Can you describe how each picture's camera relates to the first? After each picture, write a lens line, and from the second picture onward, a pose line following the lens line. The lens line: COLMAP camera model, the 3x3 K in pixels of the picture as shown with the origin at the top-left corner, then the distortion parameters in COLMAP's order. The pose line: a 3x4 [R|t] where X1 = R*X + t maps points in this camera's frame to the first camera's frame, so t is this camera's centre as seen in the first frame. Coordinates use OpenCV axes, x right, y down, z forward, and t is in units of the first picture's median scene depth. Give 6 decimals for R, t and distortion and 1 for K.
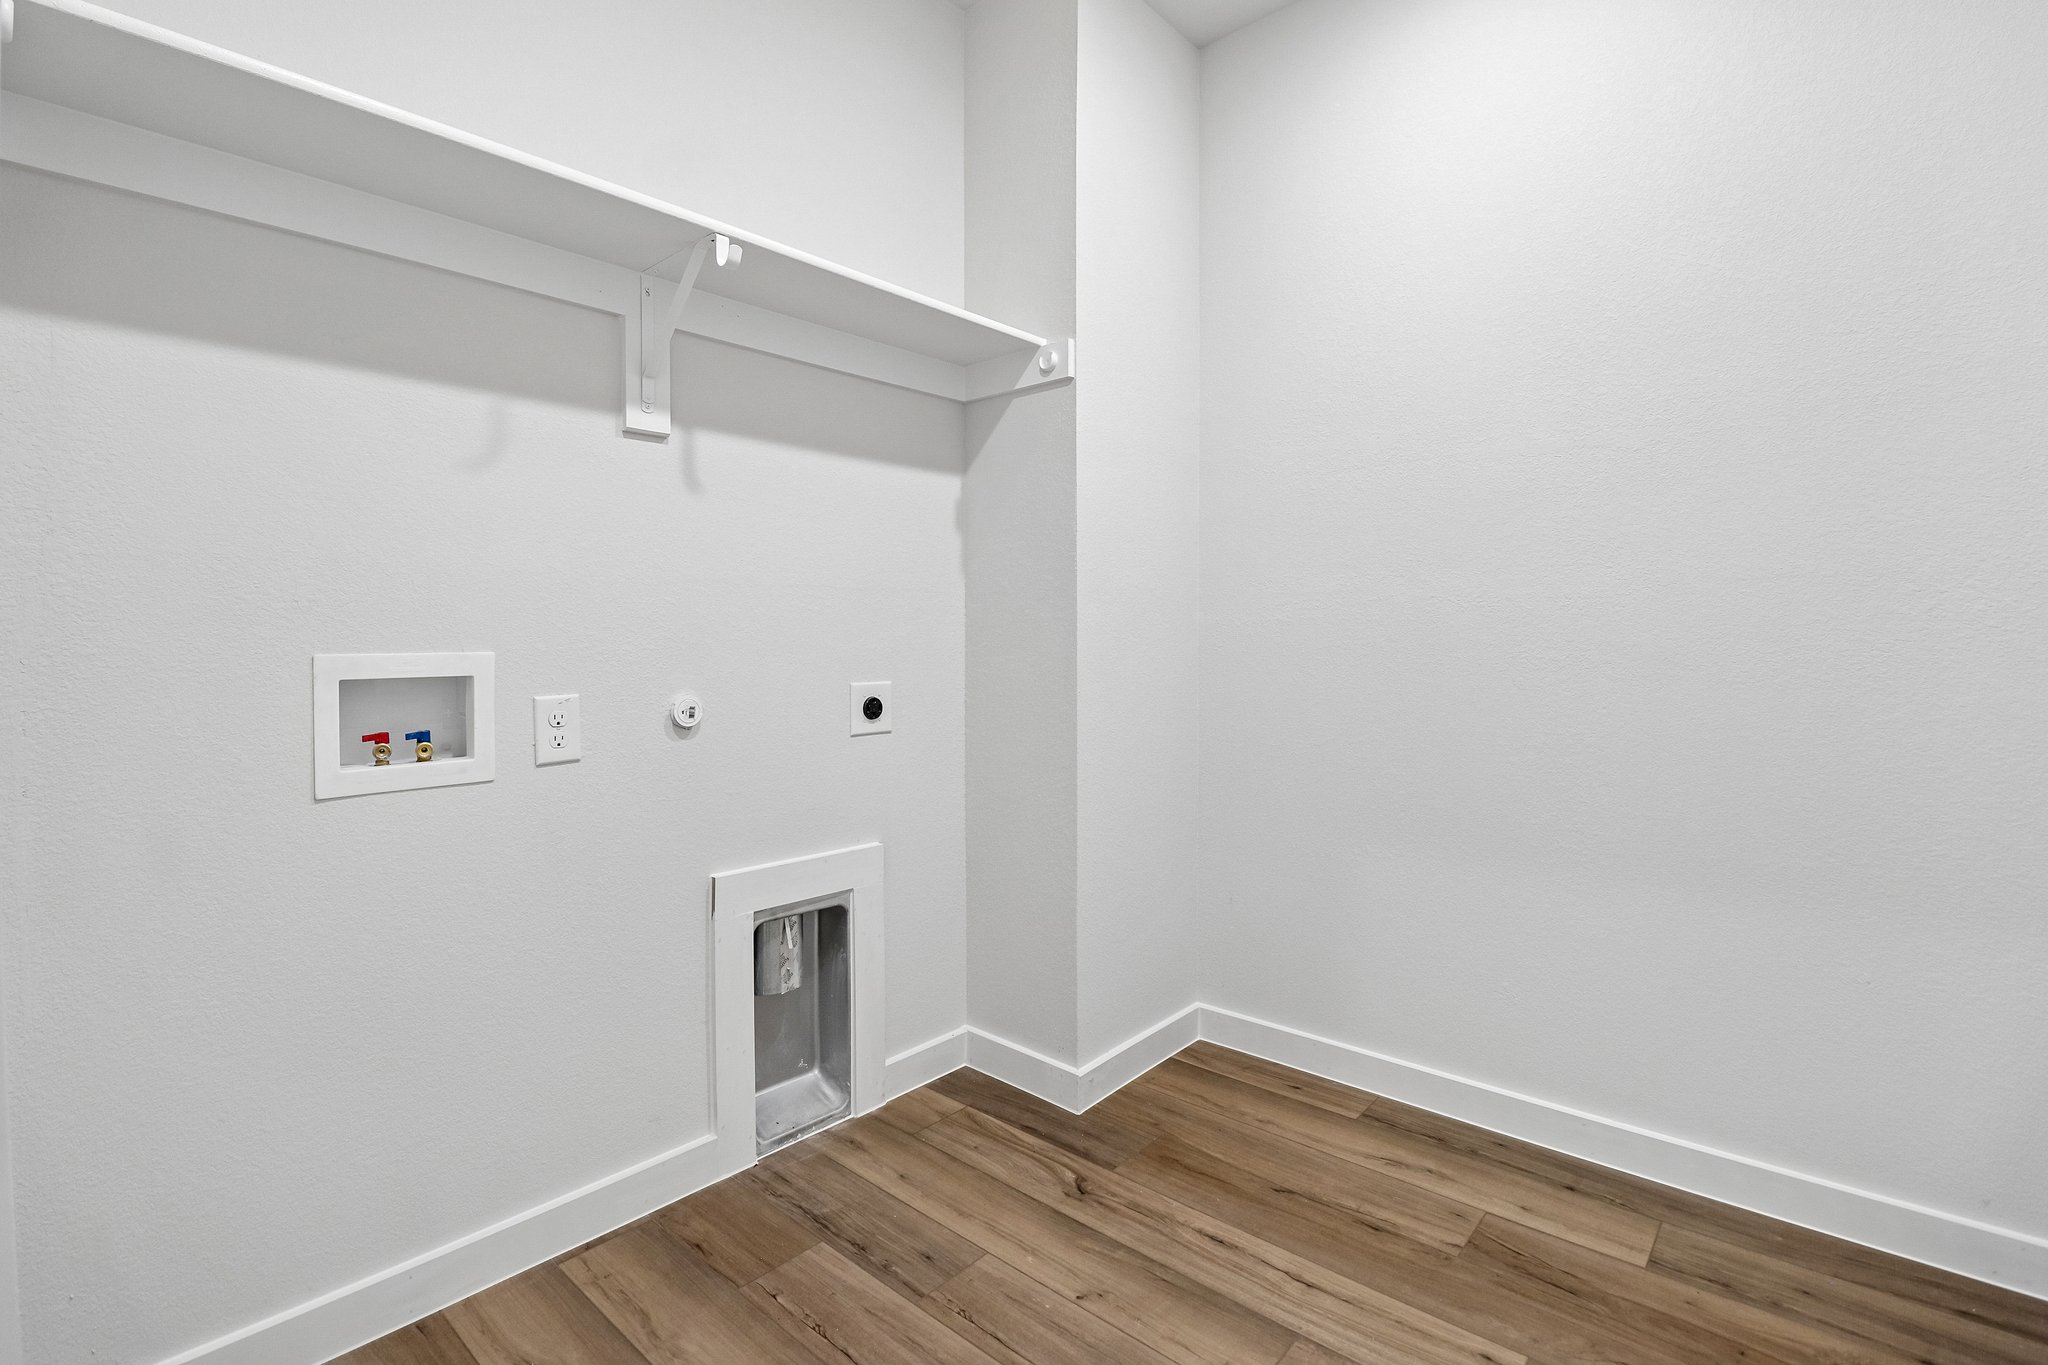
lens RADIAL K [[944.6, 0, 1034.1], [0, 944.6, 641.7], [0, 0, 1]] dist [0.006185, -0.010080]
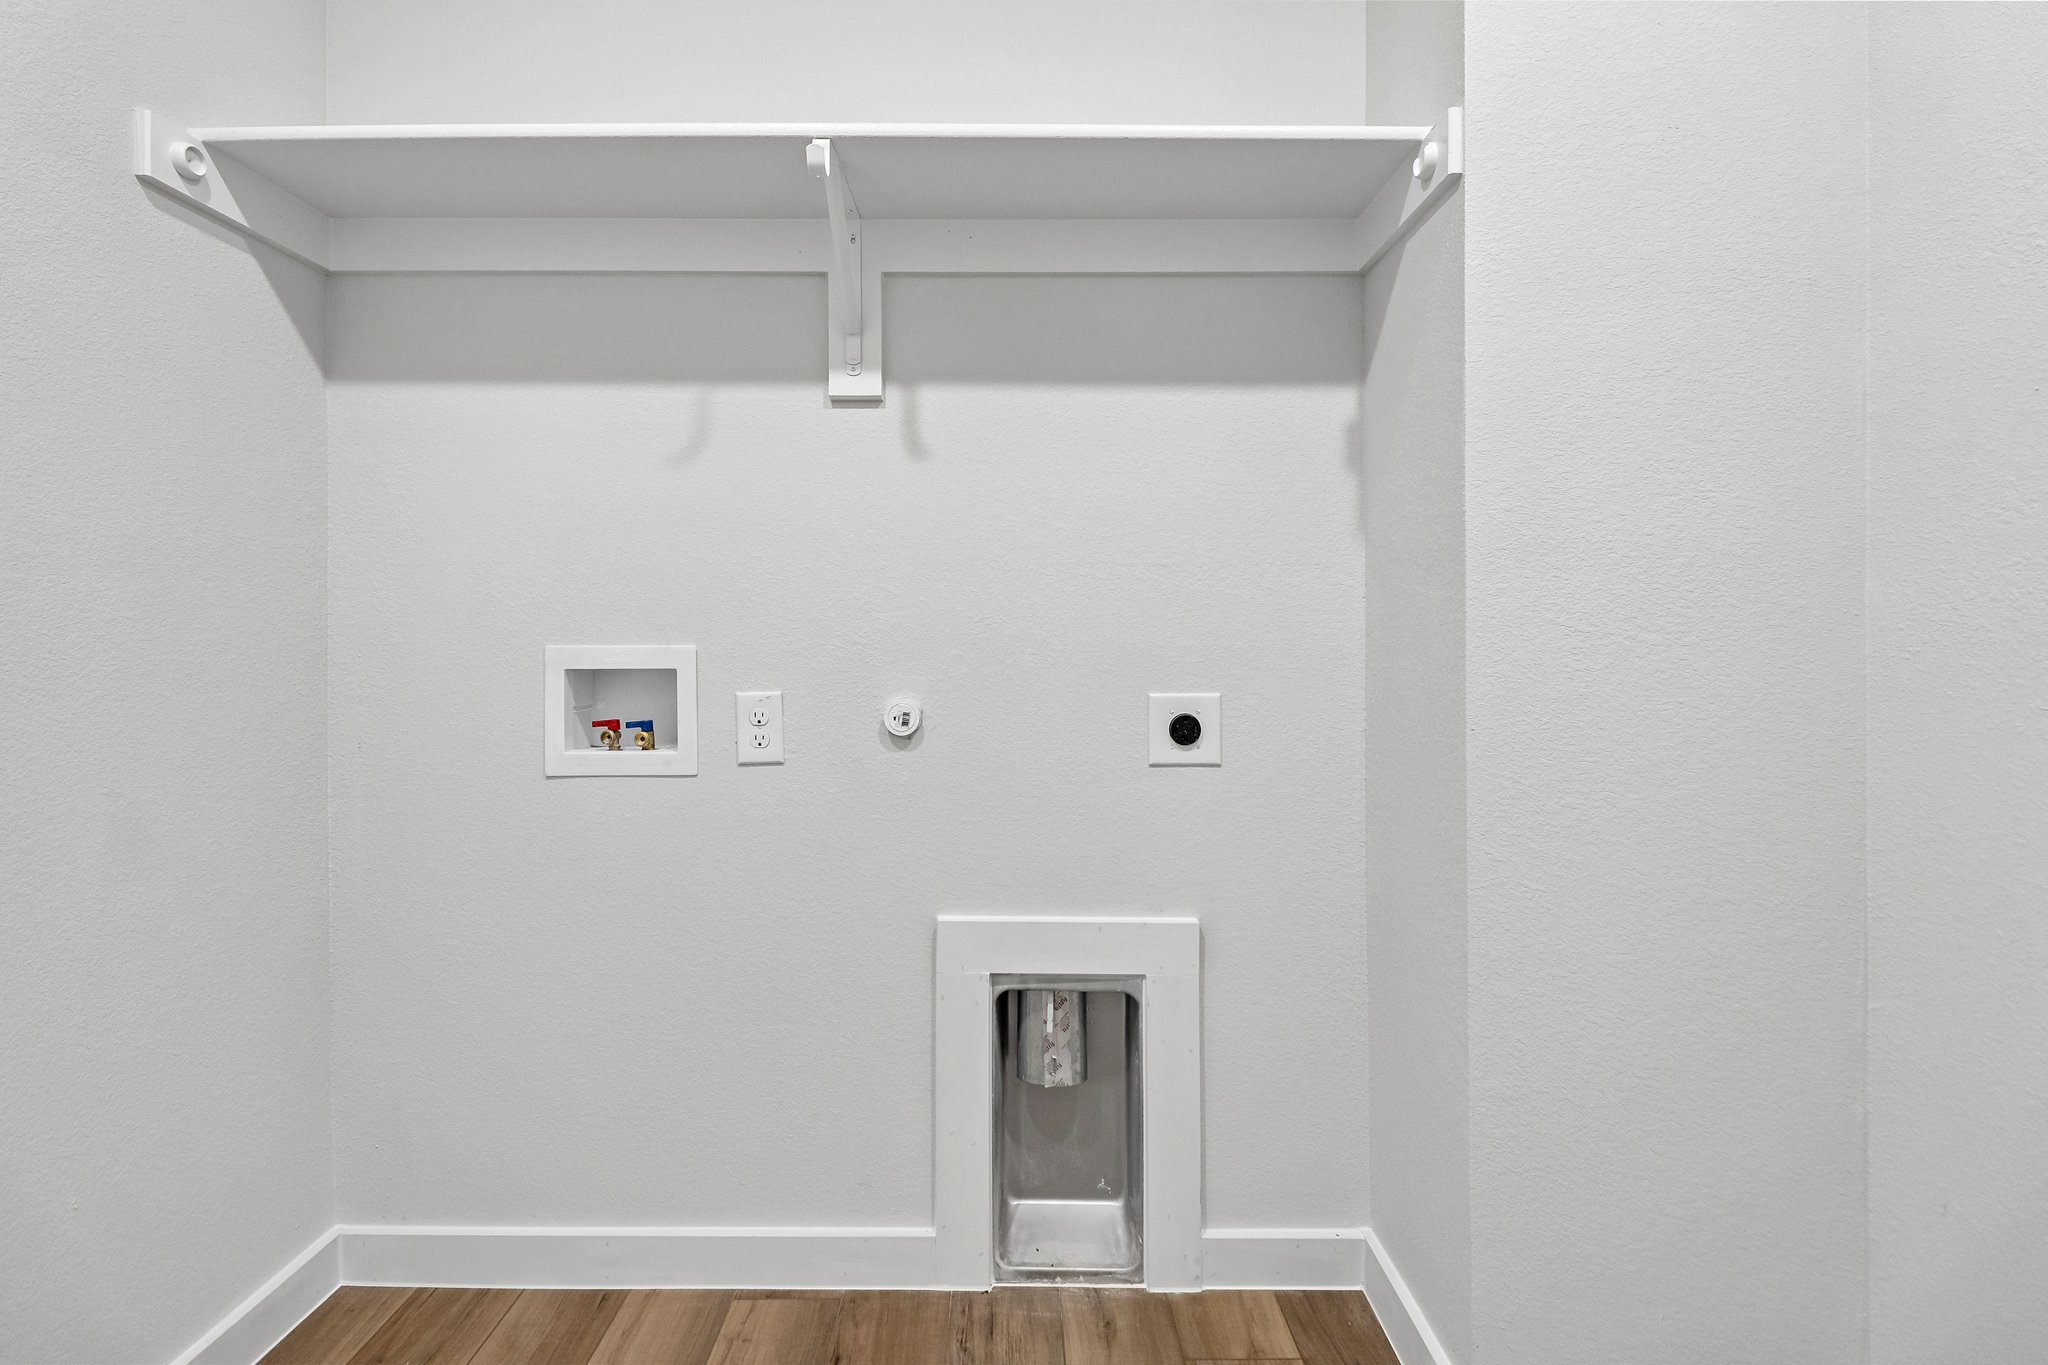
lens RADIAL K [[981.8, 0, 1025.2], [0, 981.8, 628.9], [0, 0, 1]] dist [-0.000102, -0.000275]
pose [[0.664065, -0.000642, -0.747675, 0.343632], [-0.004700, 0.999976, -0.005034, -0.002148], [0.747660, 0.006857, 0.664046, 0.464405]]
